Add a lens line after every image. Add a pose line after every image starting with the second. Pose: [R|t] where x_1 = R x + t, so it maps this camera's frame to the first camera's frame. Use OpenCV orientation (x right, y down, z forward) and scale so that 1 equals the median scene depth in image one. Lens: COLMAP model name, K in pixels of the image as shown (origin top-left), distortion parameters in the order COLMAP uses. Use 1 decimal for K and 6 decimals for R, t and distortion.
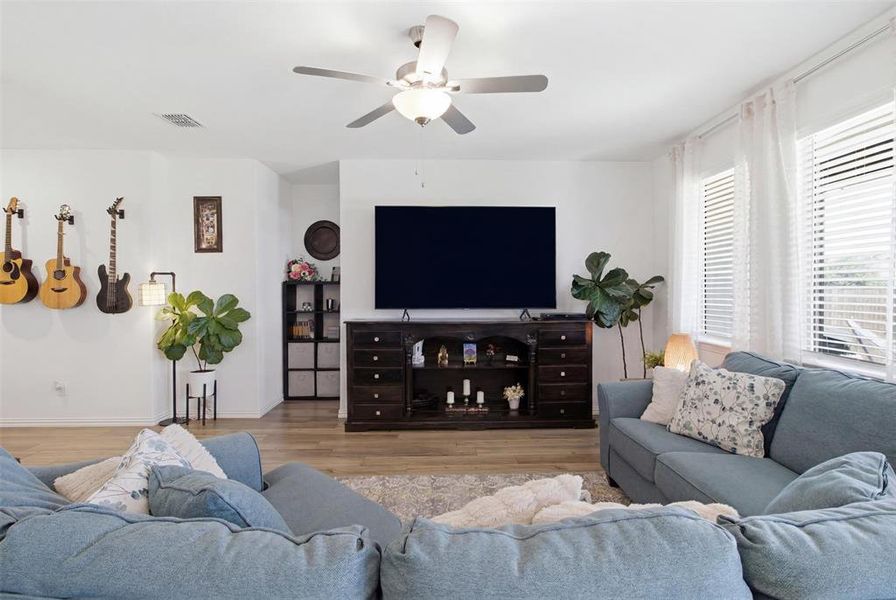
lens RADIAL K [[426.5, 0, 448.0], [0, 426.5, 300.0], [0, 0, 1]] dist [-0.002032, 0.013358]
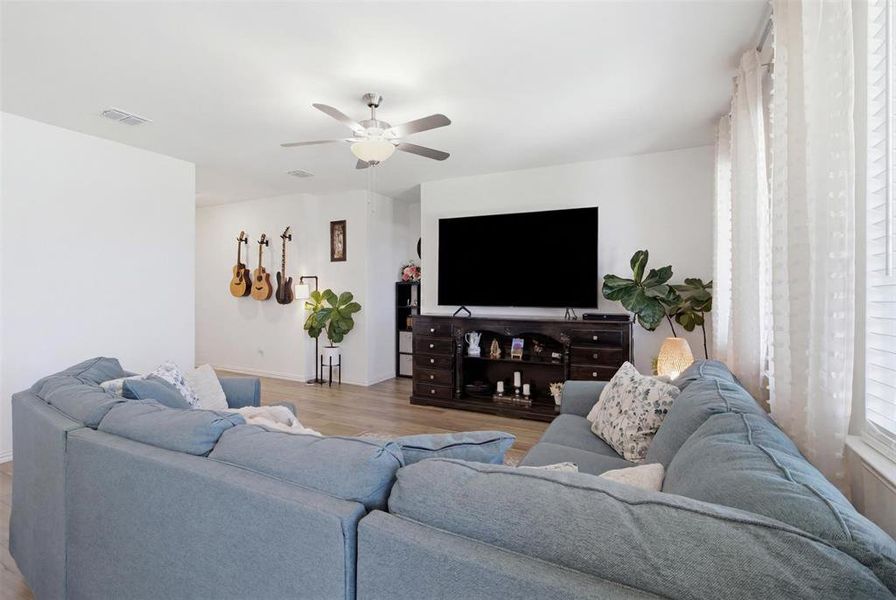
lens RADIAL K [[414.8, 0, 451.7], [0, 414.8, 292.5], [0, 0, 1]] dist [-0.000550, 0.000748]
pose [[0.886440, 0.008224, -0.462770, 0.397729], [-0.015165, 0.999821, -0.011282, -0.001491], [0.462594, 0.017018, 0.886407, -0.015542]]
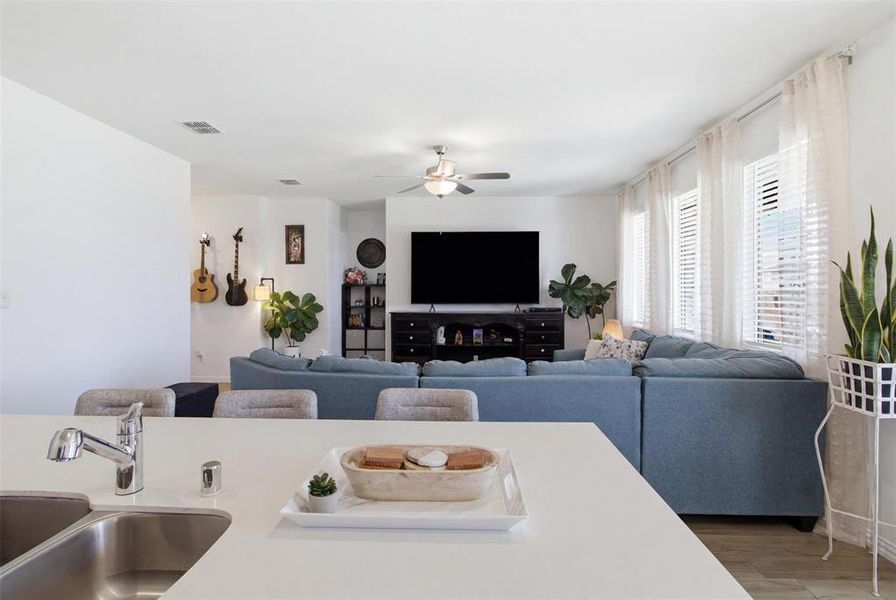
lens RADIAL K [[426.5, 0, 448.0], [0, 426.5, 300.0], [0, 0, 1]] dist [-0.002032, 0.013358]
pose [[0.997834, 0.003814, -0.065668, 0.046326], [-0.004024, 0.999987, -0.003053, 0.011738], [0.065655, 0.003311, 0.997837, -0.408586]]
